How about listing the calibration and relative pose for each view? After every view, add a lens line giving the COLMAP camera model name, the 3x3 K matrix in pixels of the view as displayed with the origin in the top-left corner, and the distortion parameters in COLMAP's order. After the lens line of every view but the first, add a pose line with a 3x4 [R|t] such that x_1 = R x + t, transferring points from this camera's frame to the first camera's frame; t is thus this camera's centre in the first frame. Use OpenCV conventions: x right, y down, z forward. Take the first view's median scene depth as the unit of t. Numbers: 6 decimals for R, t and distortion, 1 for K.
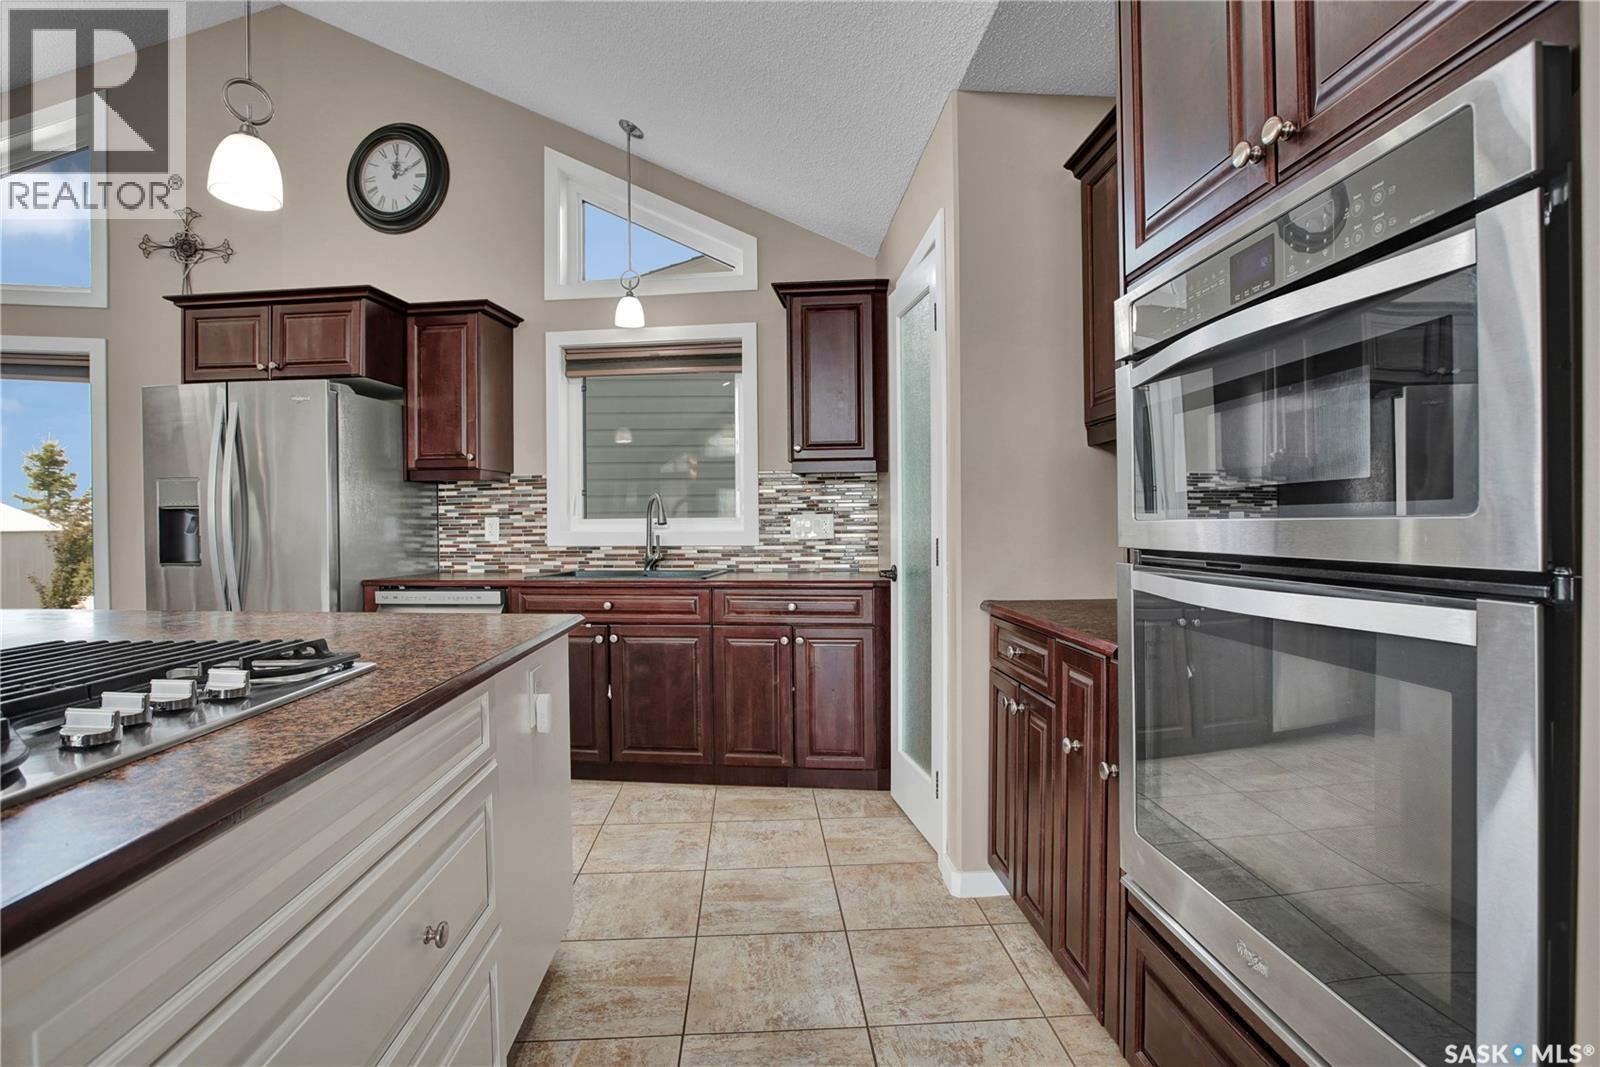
lens RADIAL K [[772.1, 0, 811.1], [0, 772.1, 535.1], [0, 0, 1]] dist [-0.080665, 0.041668]
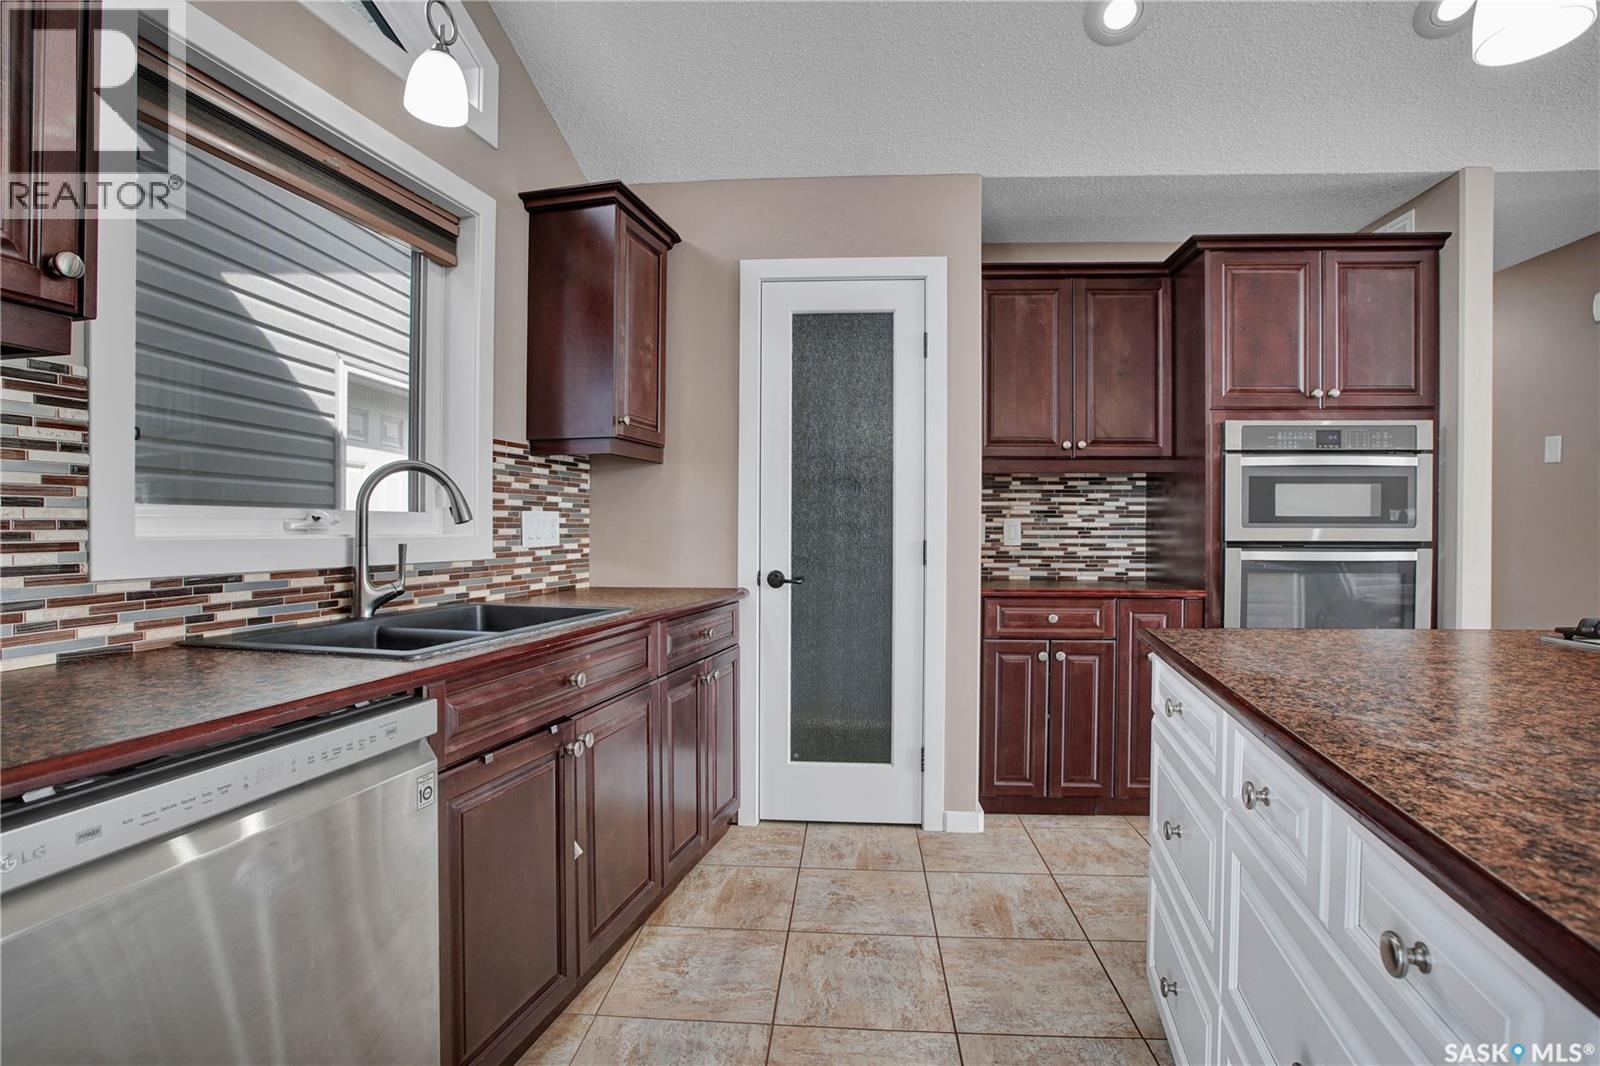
lens RADIAL K [[772.1, 0, 811.1], [0, 772.1, 534.6], [0, 0, 1]] dist [-0.080665, 0.041668]
pose [[0.140423, -0.000591, 0.990091, -0.638798], [0.008890, 0.999960, -0.000664, -0.003115], [-0.990052, 0.008895, 0.140422, 0.658928]]
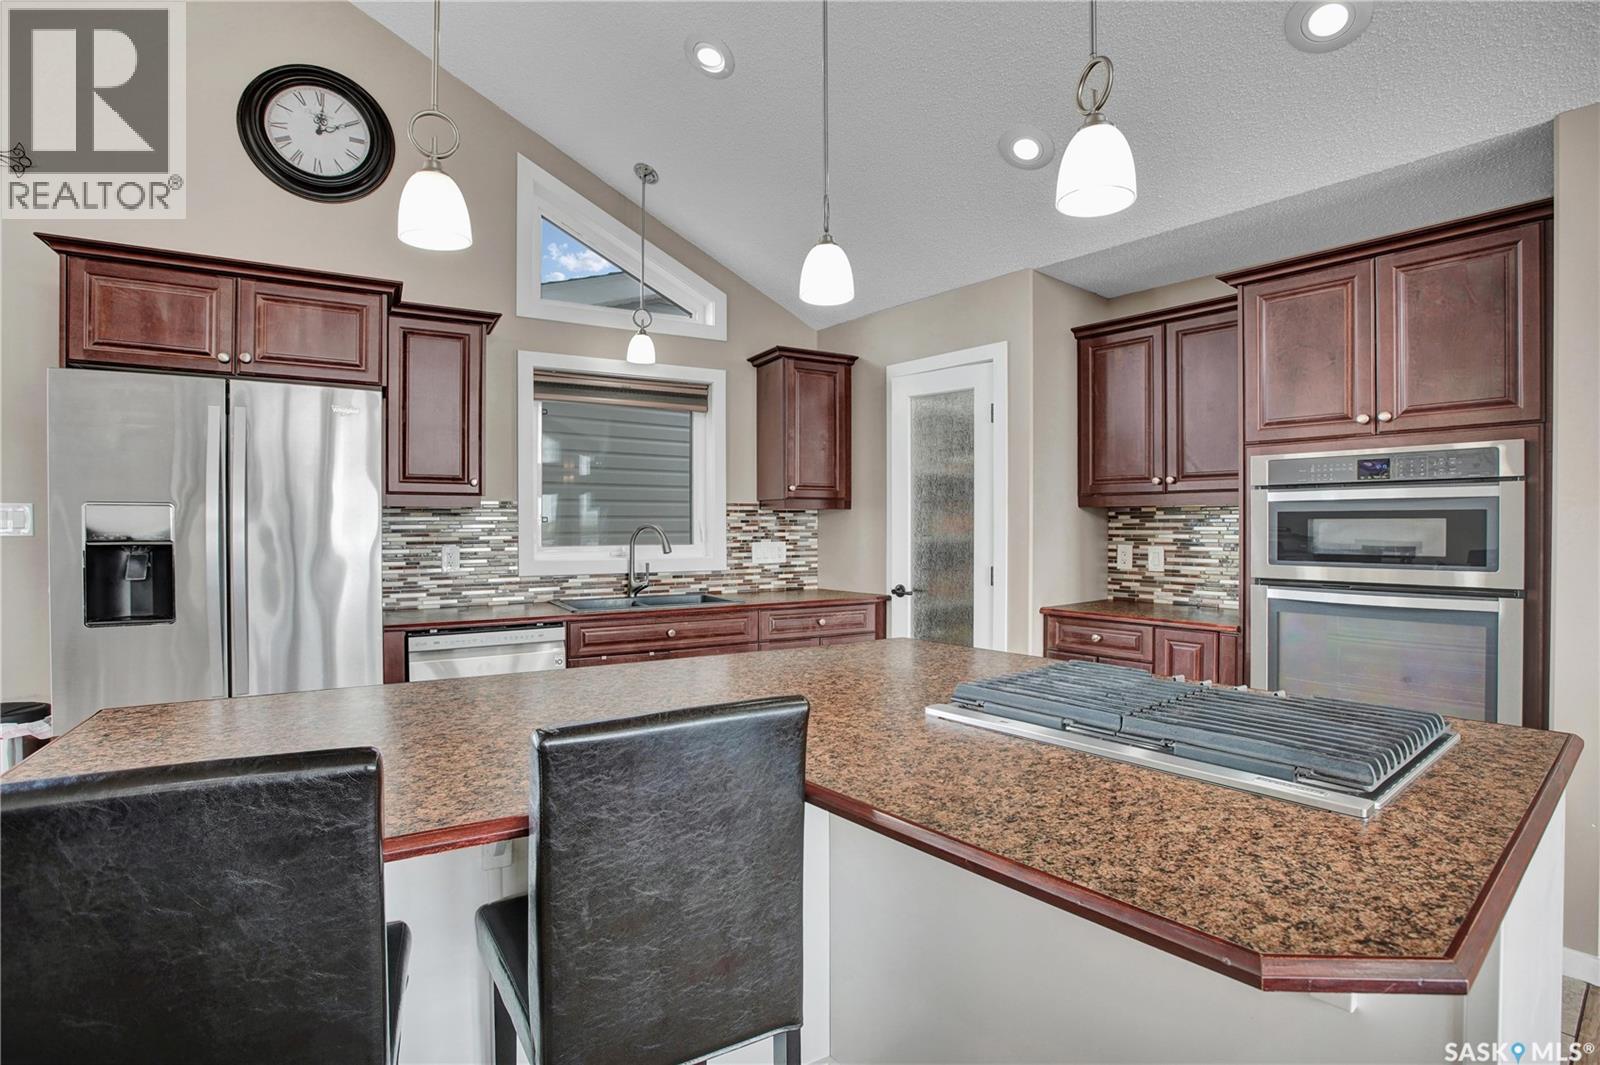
lens RADIAL K [[772.1, 0, 811.1], [0, 772.1, 534.1], [0, 0, 1]] dist [-0.080665, 0.041668]
pose [[0.806963, -0.001885, 0.590599, -0.628449], [0.003512, 0.999993, -0.001607, -0.036154], [-0.590592, 0.003371, 0.806964, 0.024870]]
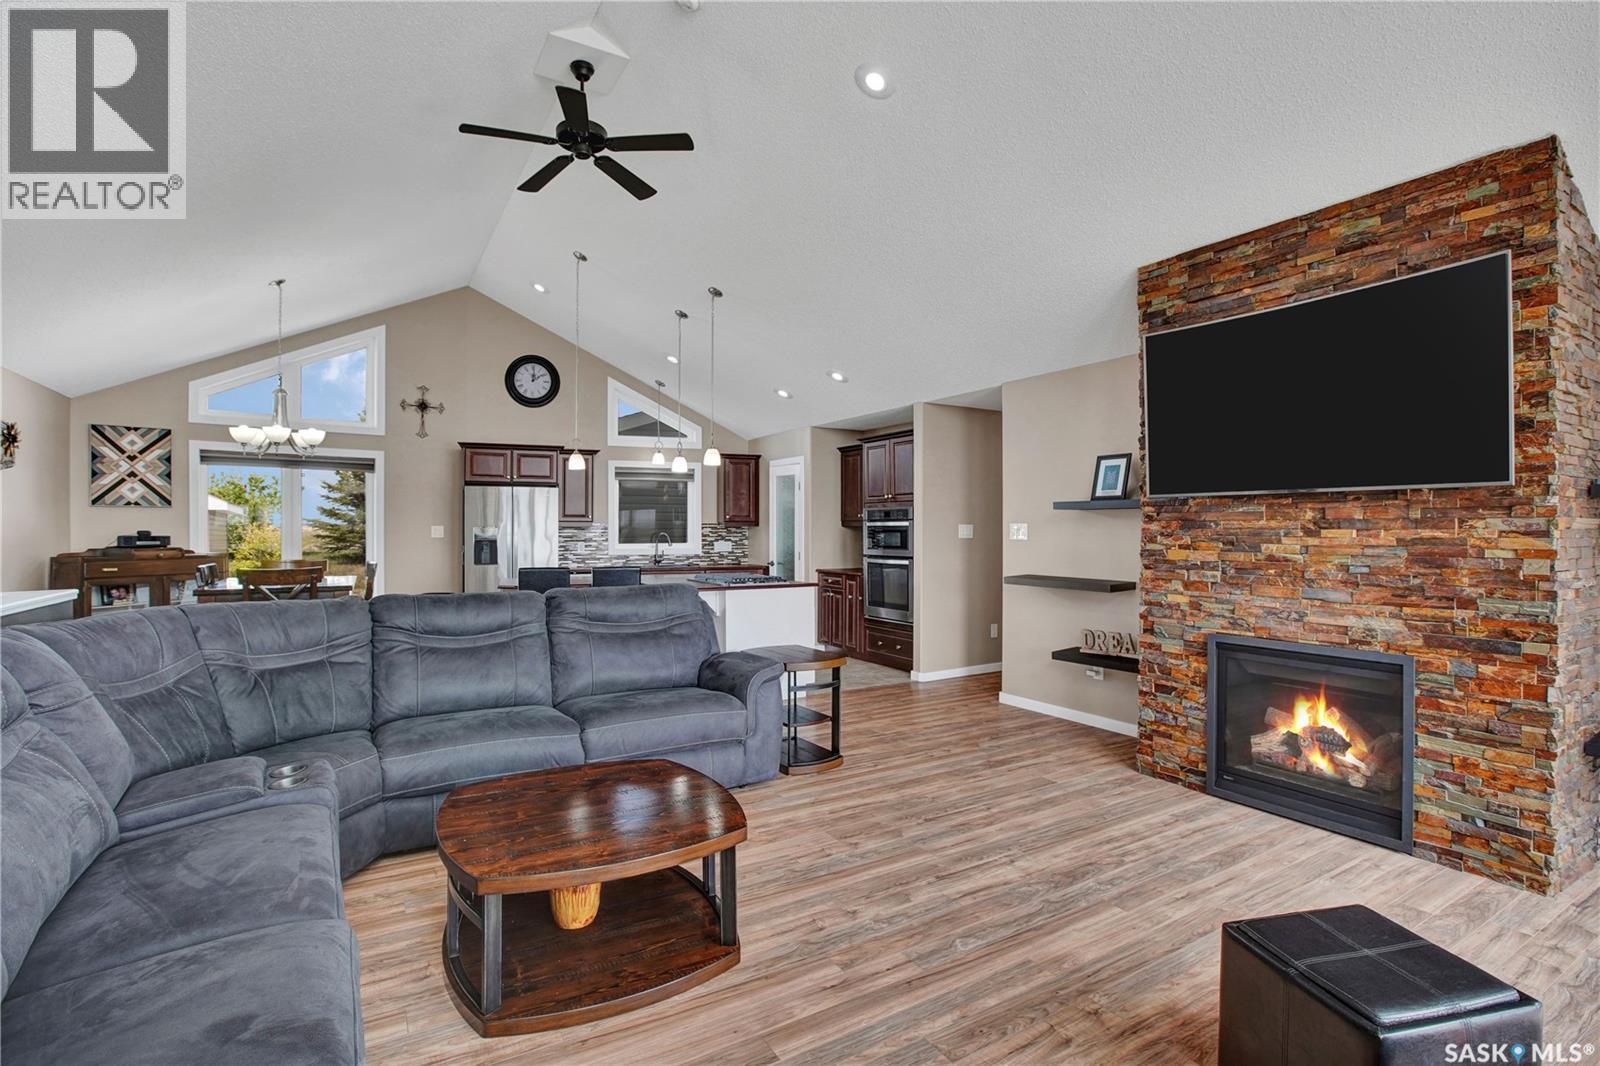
lens RADIAL K [[772.1, 0, 811.1], [0, 772.1, 534.6], [0, 0, 1]] dist [-0.080665, 0.041668]
pose [[0.889951, 0.005352, 0.456025, -0.870933], [-0.000665, 0.999945, -0.010438, -0.023180], [-0.456056, 0.008986, 0.889906, -1.326085]]
